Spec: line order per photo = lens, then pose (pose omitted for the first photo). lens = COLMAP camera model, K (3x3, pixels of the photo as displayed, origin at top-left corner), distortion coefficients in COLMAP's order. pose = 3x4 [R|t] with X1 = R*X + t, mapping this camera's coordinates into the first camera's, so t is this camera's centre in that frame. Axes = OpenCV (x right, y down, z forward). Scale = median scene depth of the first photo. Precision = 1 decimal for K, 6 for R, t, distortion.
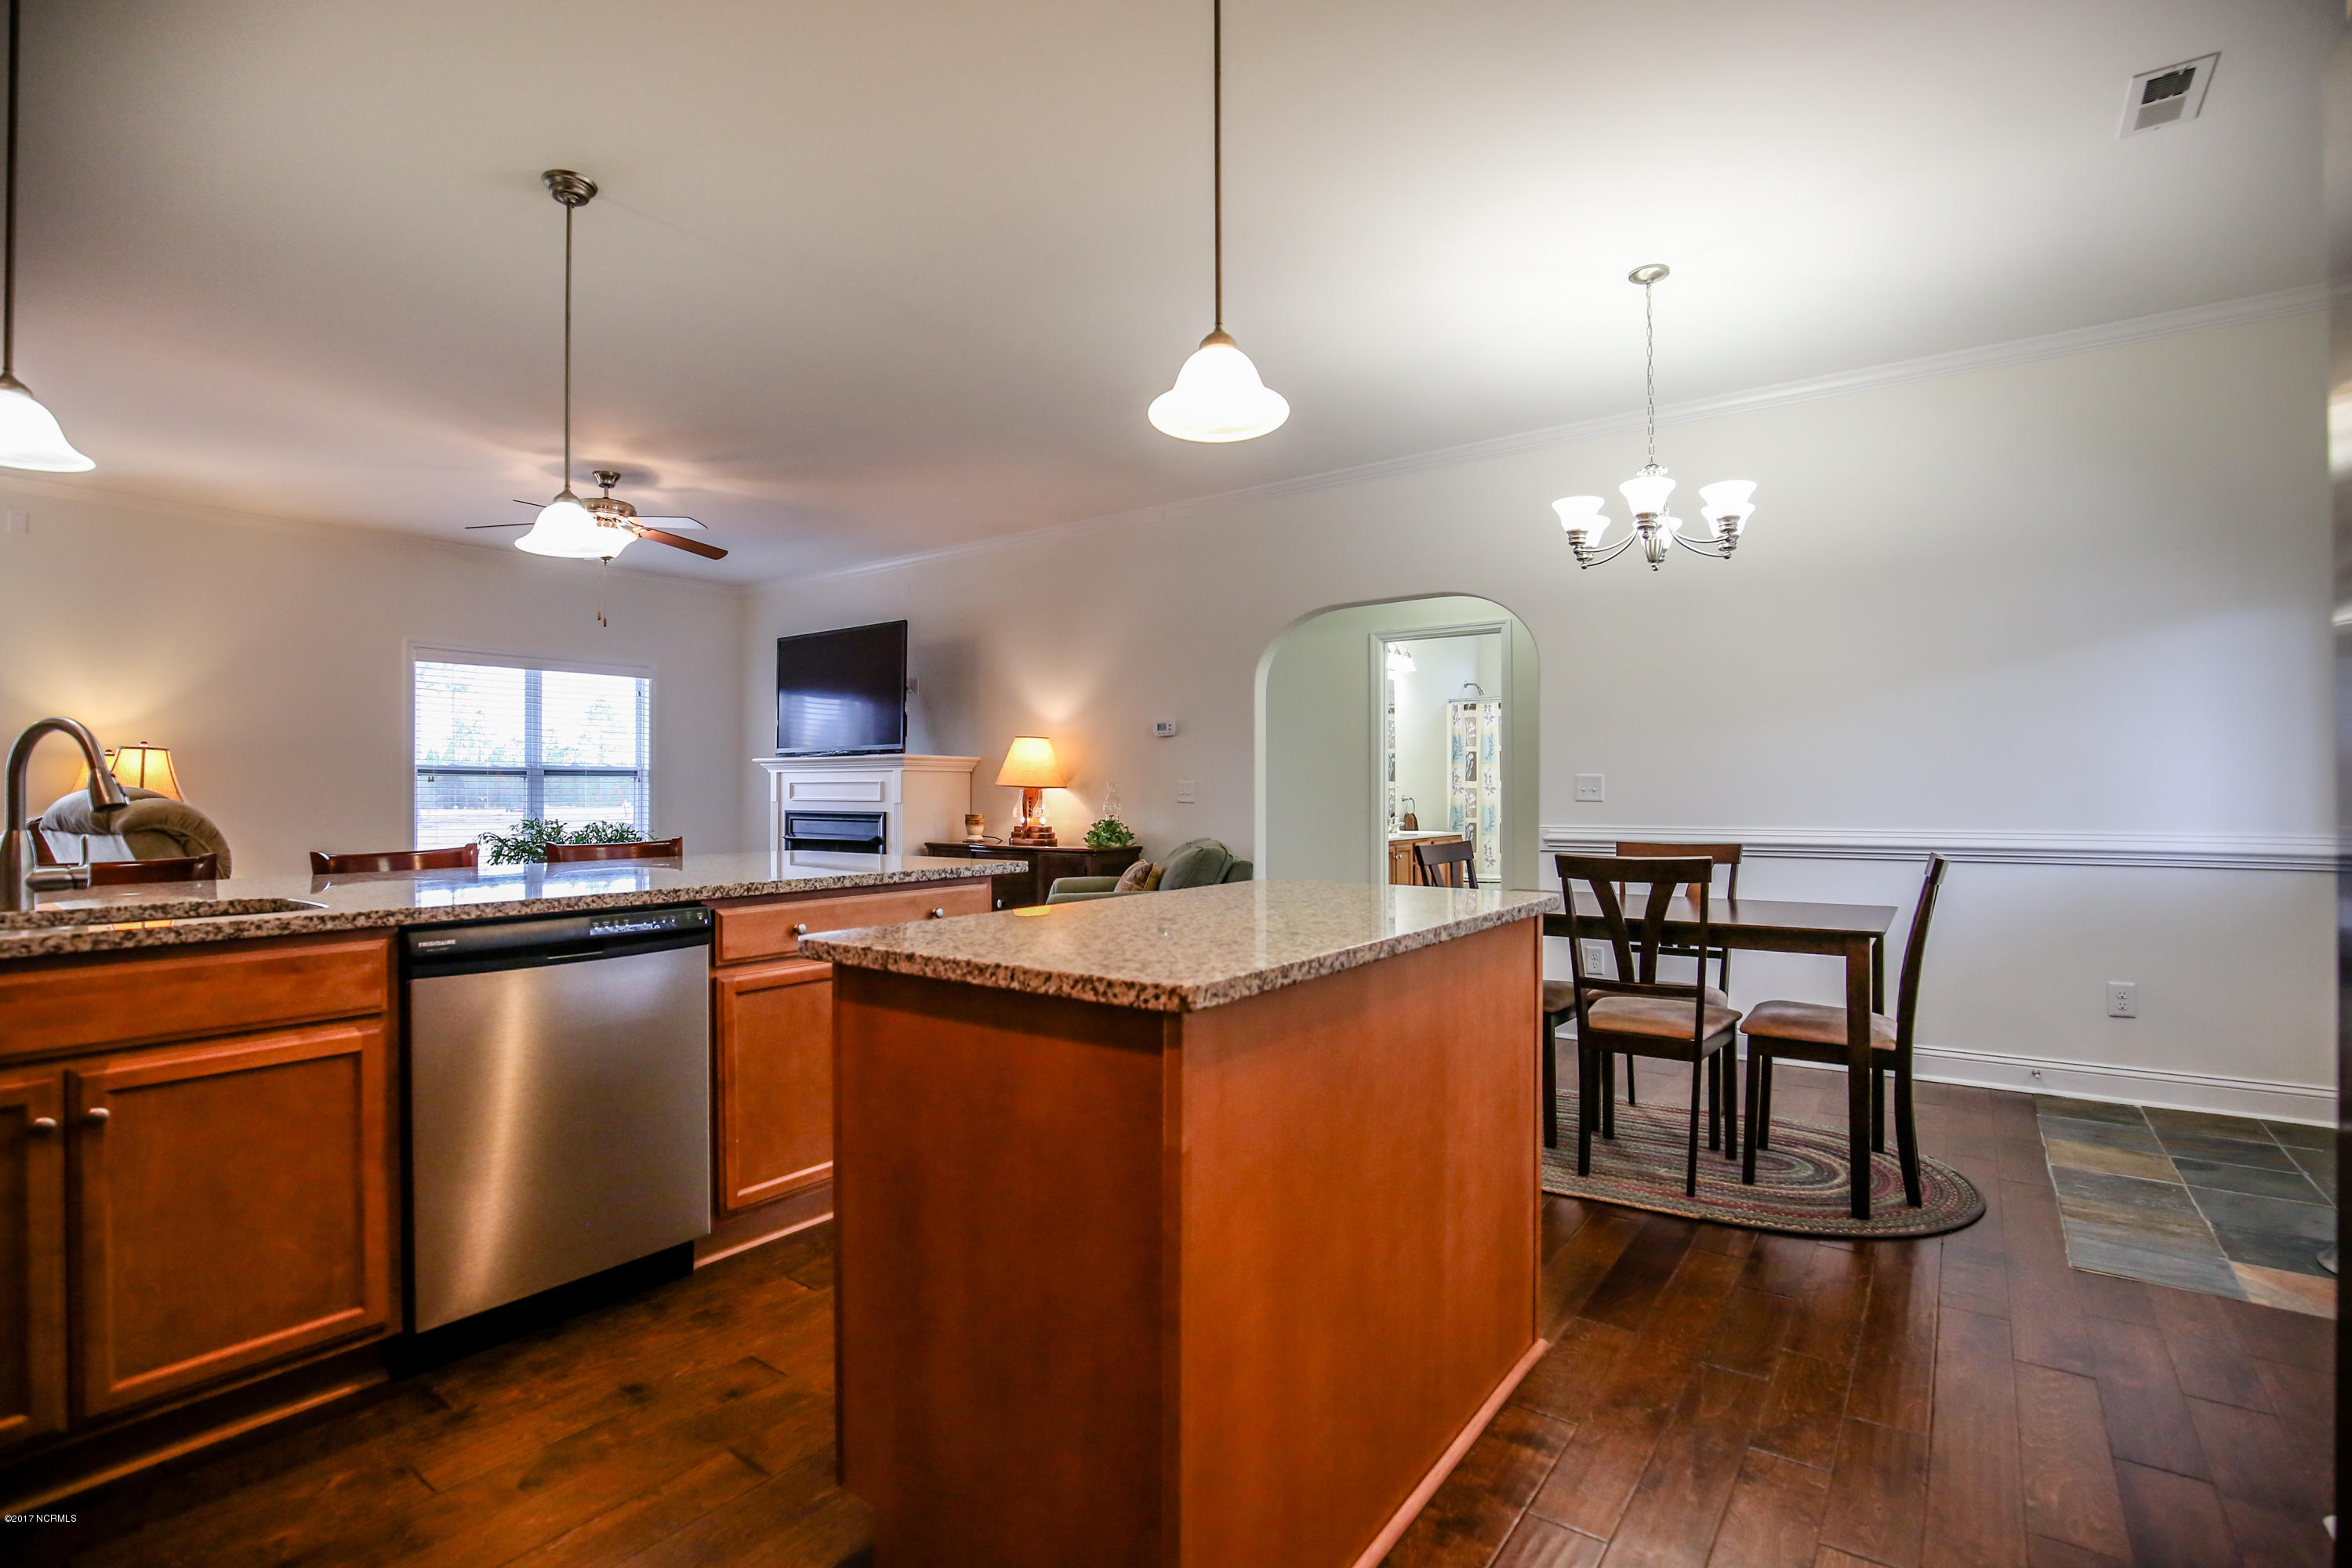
lens RADIAL K [[1081.4, 0, 1174.7], [0, 1081.4, 789.2], [0, 0, 1]] dist [-0.028788, 0.000803]
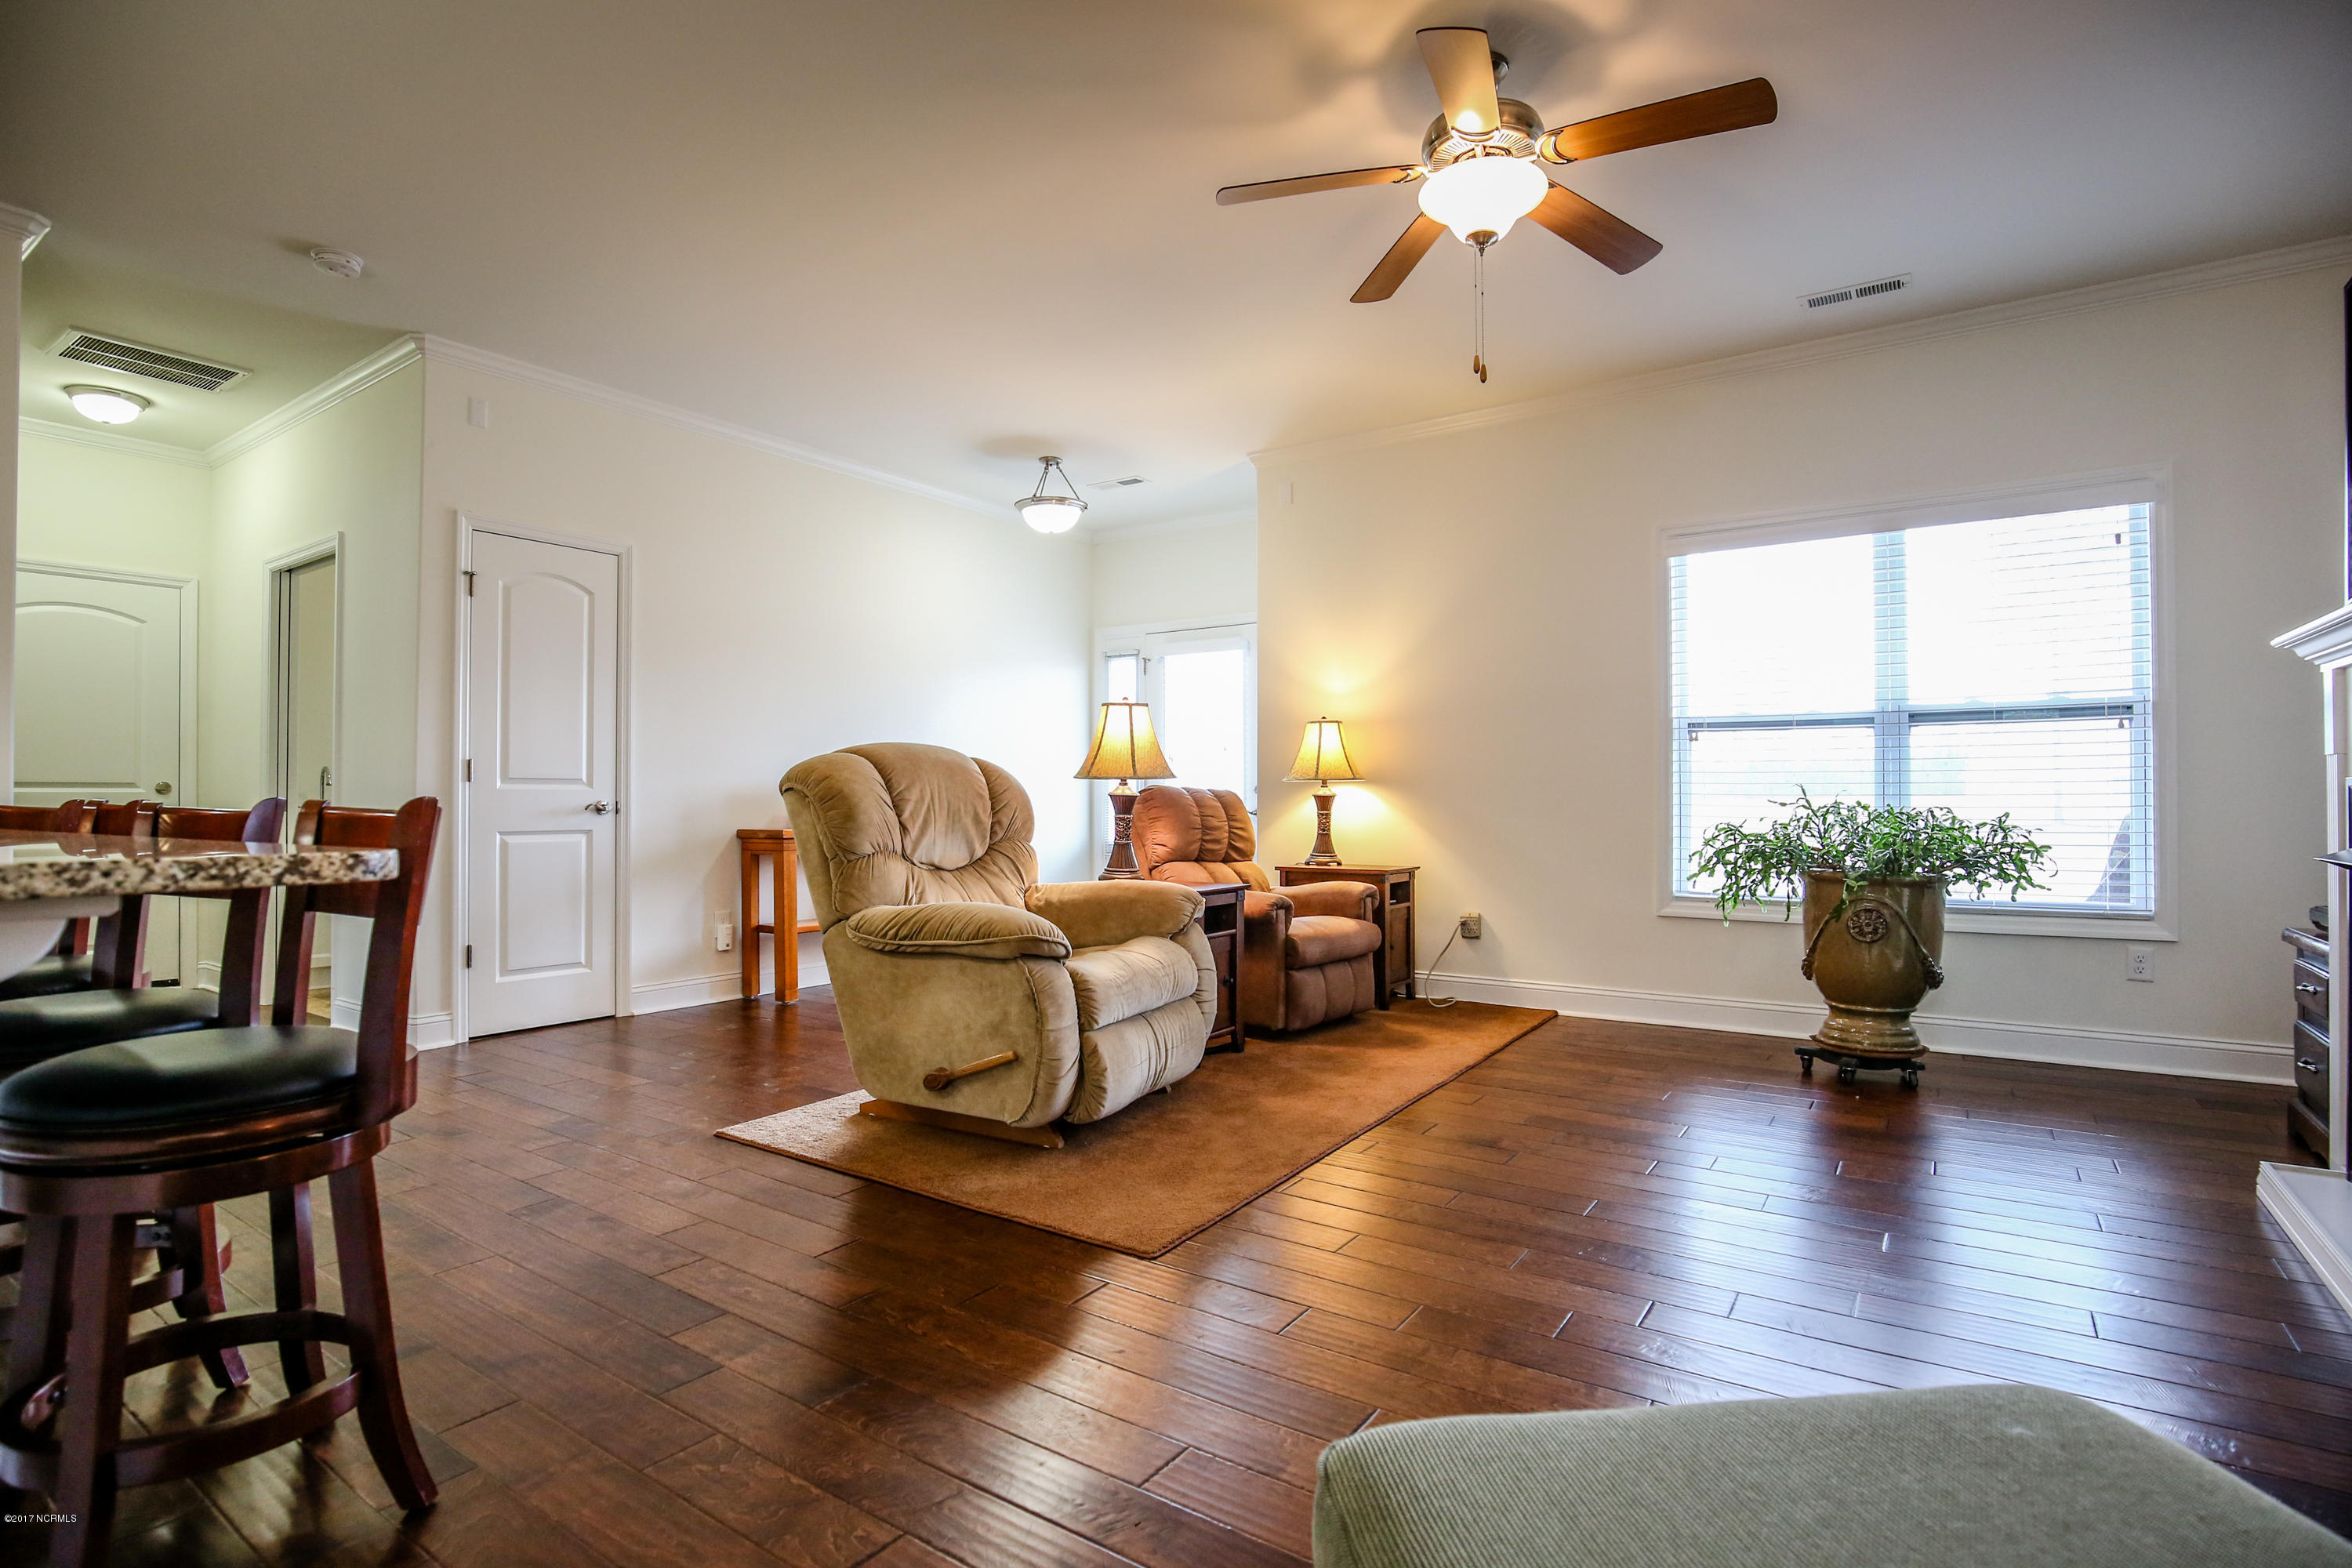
lens RADIAL K [[1129.2, 0, 1164.3], [0, 1129.2, 789.4], [0, 0, 1]] dist [-0.000918, -0.016282]
pose [[0.017361, -0.005266, -0.999835, -0.030777], [0.005194, 0.999973, -0.005177, 0.031298], [0.999836, -0.005103, 0.017388, 0.870730]]
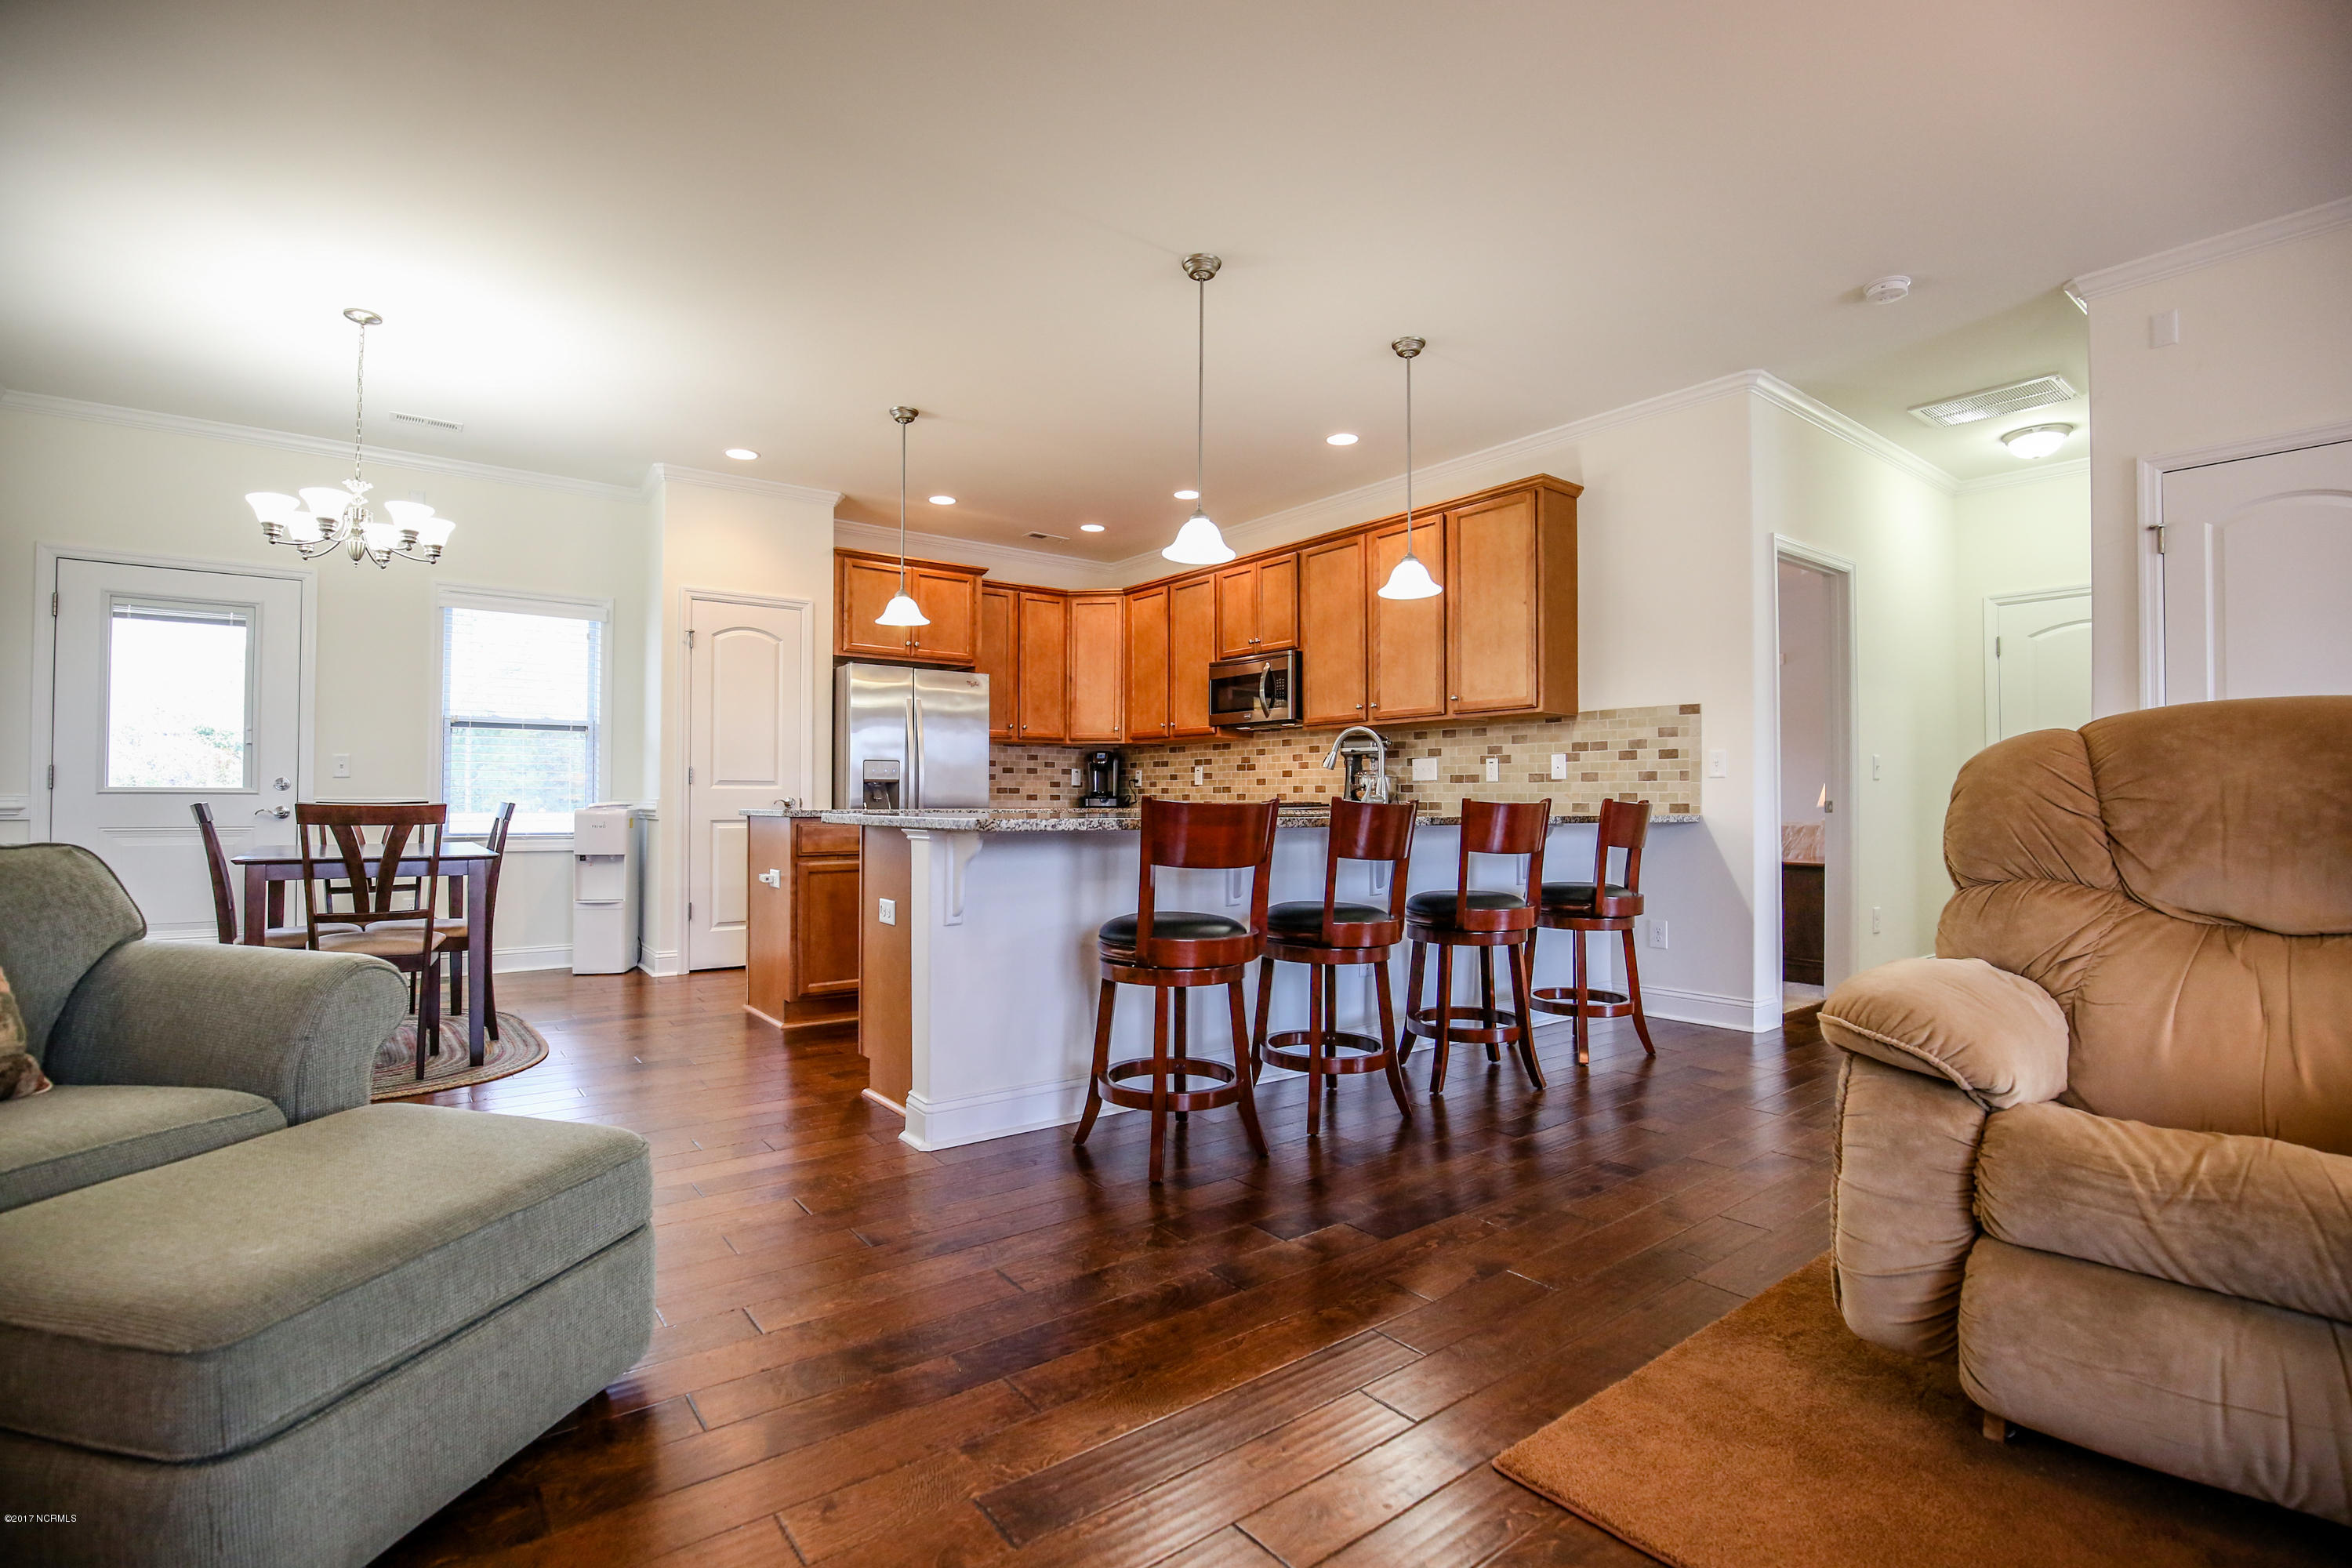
lens RADIAL K [[1088.8, 0, 1202.4], [0, 1088.8, 799.8], [0, 0, 1]] dist [-0.021495, 0.000223]
pose [[-0.962969, 0.000235, 0.269610, -0.474971], [-0.000655, 0.999995, -0.003211, 0.034512], [-0.269610, -0.003268, -0.962964, 1.156187]]
